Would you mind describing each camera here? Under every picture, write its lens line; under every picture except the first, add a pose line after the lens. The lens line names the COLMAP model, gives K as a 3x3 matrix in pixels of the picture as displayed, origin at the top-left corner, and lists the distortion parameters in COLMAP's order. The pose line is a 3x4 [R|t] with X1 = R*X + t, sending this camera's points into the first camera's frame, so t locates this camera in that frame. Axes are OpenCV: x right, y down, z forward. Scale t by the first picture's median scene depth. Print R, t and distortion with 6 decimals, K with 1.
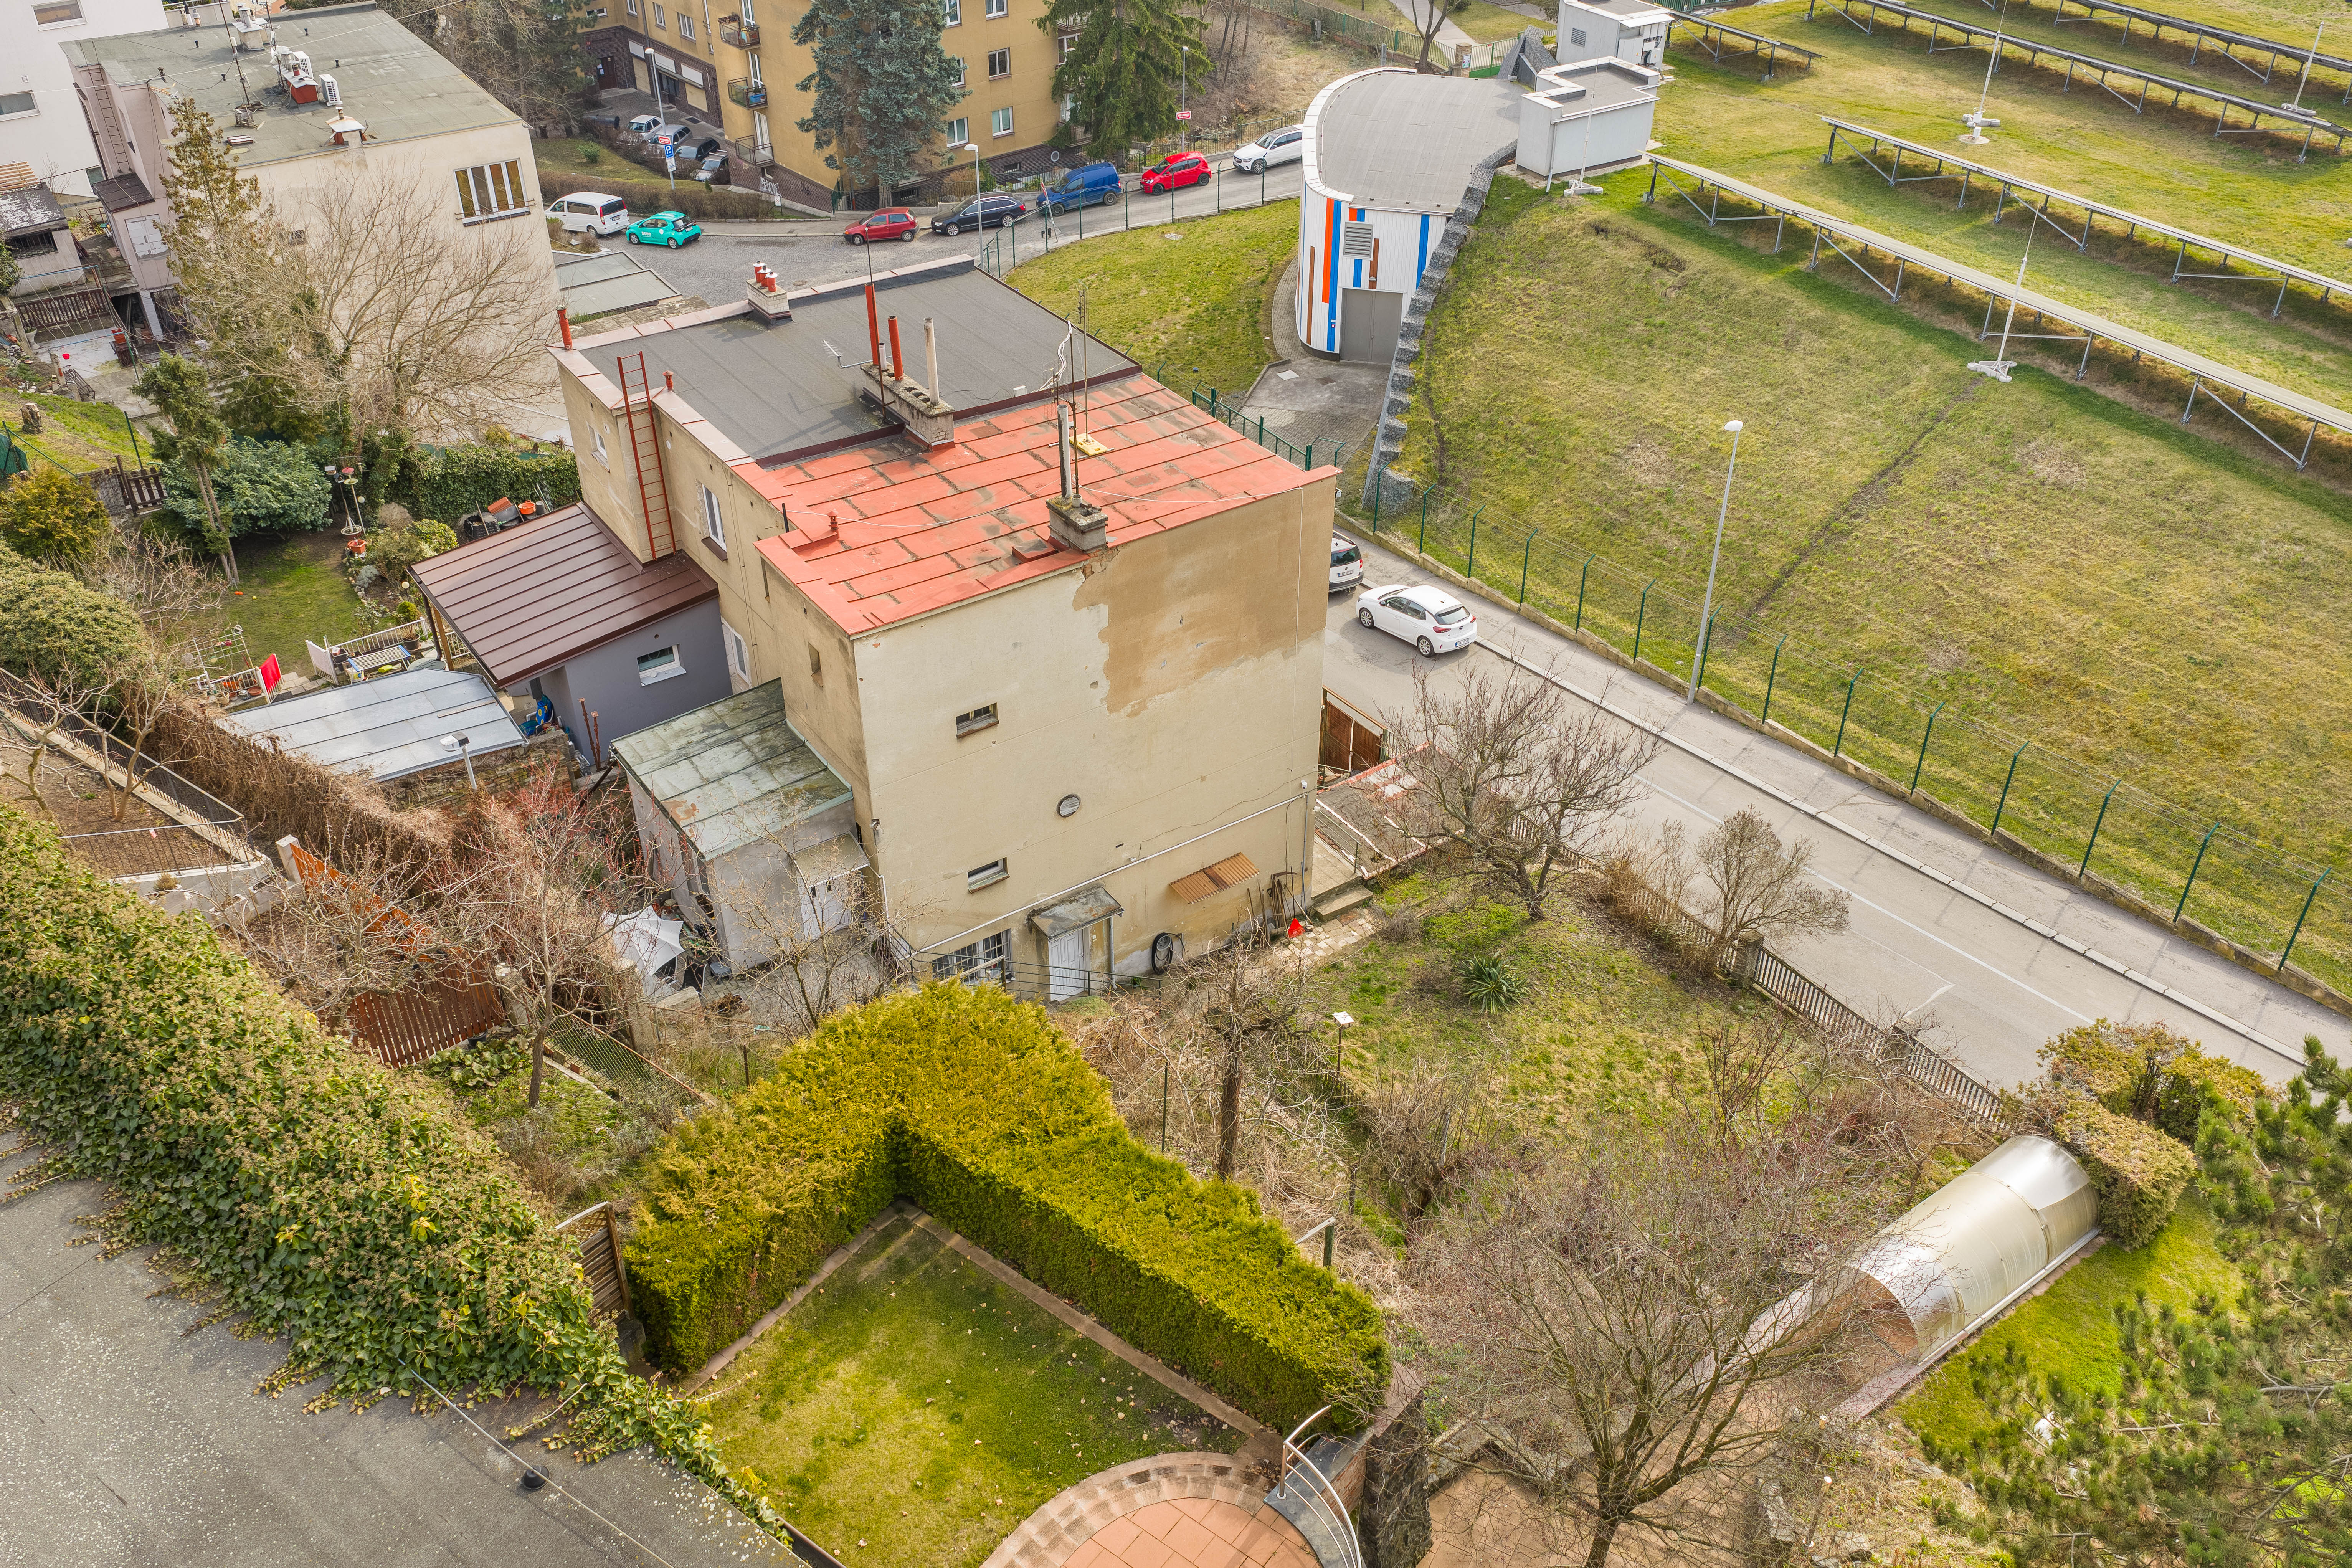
lens RADIAL K [[1947.6, 0, 1176.0], [0, 1947.6, 784.0], [0, 0, 1]] dist [0.021801, -0.046581]
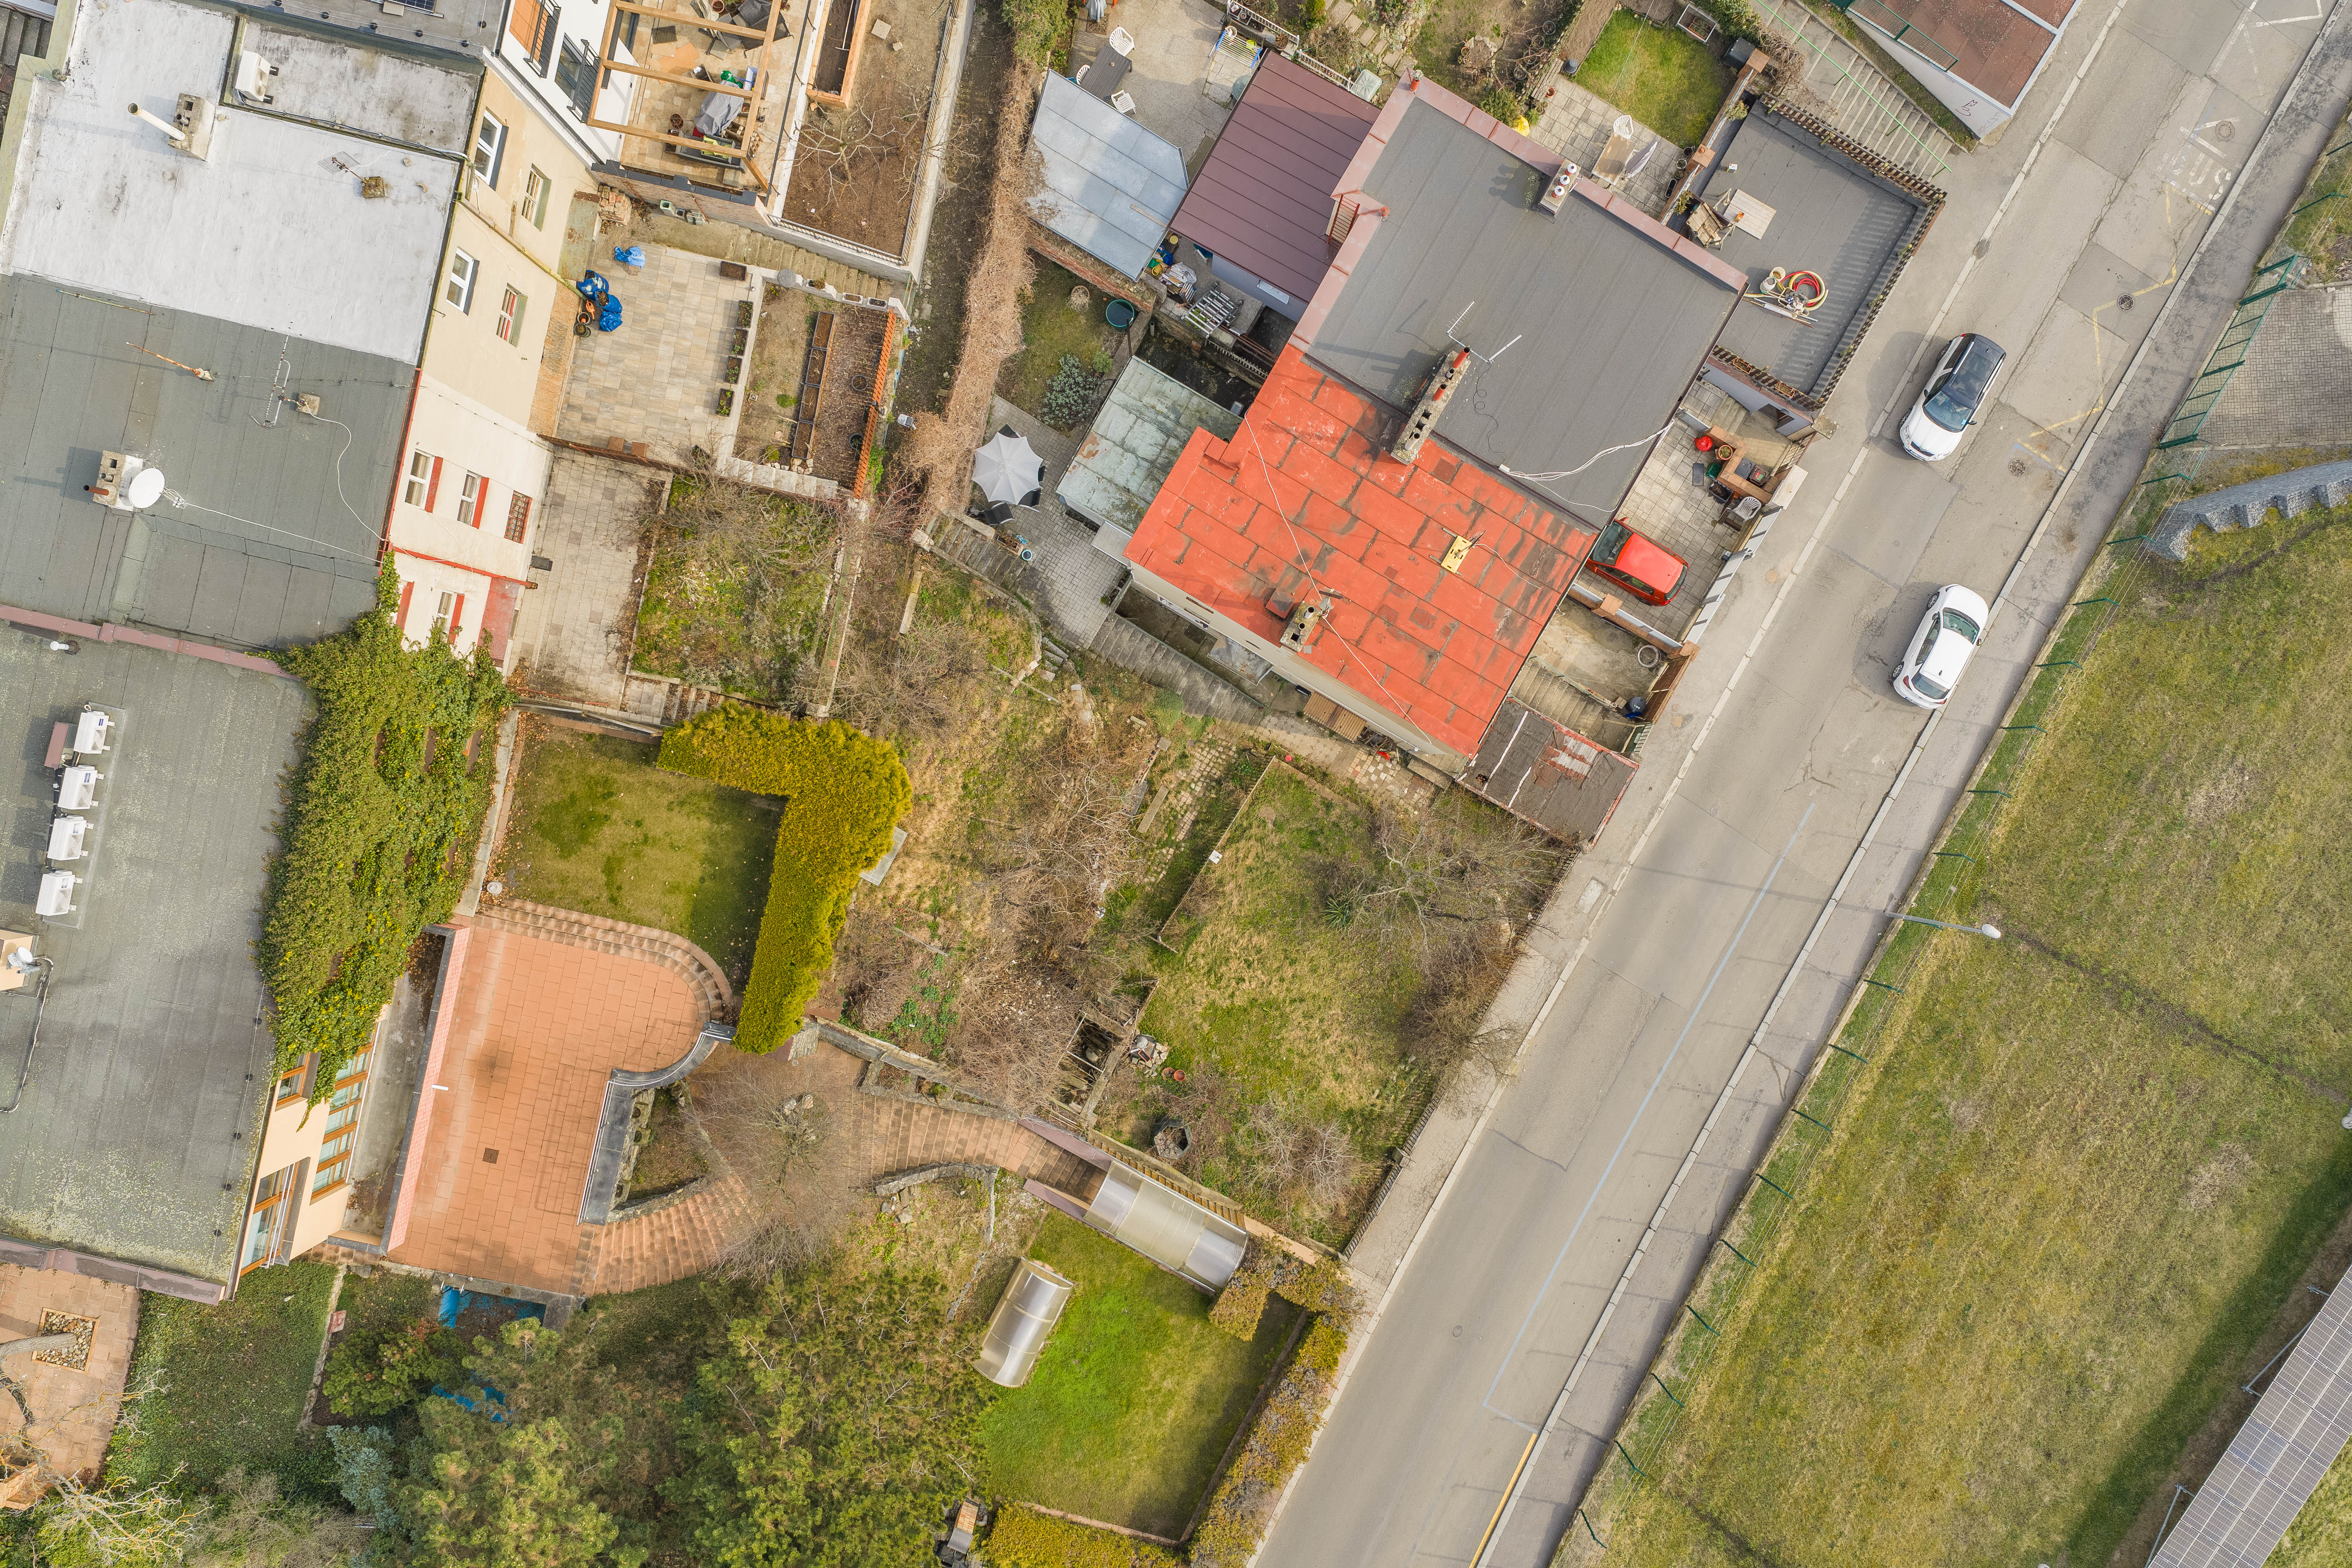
lens RADIAL K [[1949.3, 0, 1176.0], [0, 1949.3, 784.0], [0, 0, 1]] dist [0.006044, -0.001189]
pose [[0.425957, 0.904731, 0.004823, 0.008474], [-0.527127, 0.243838, 0.814052, -0.939695], [0.735322, -0.349293, 0.580772, 0.046415]]
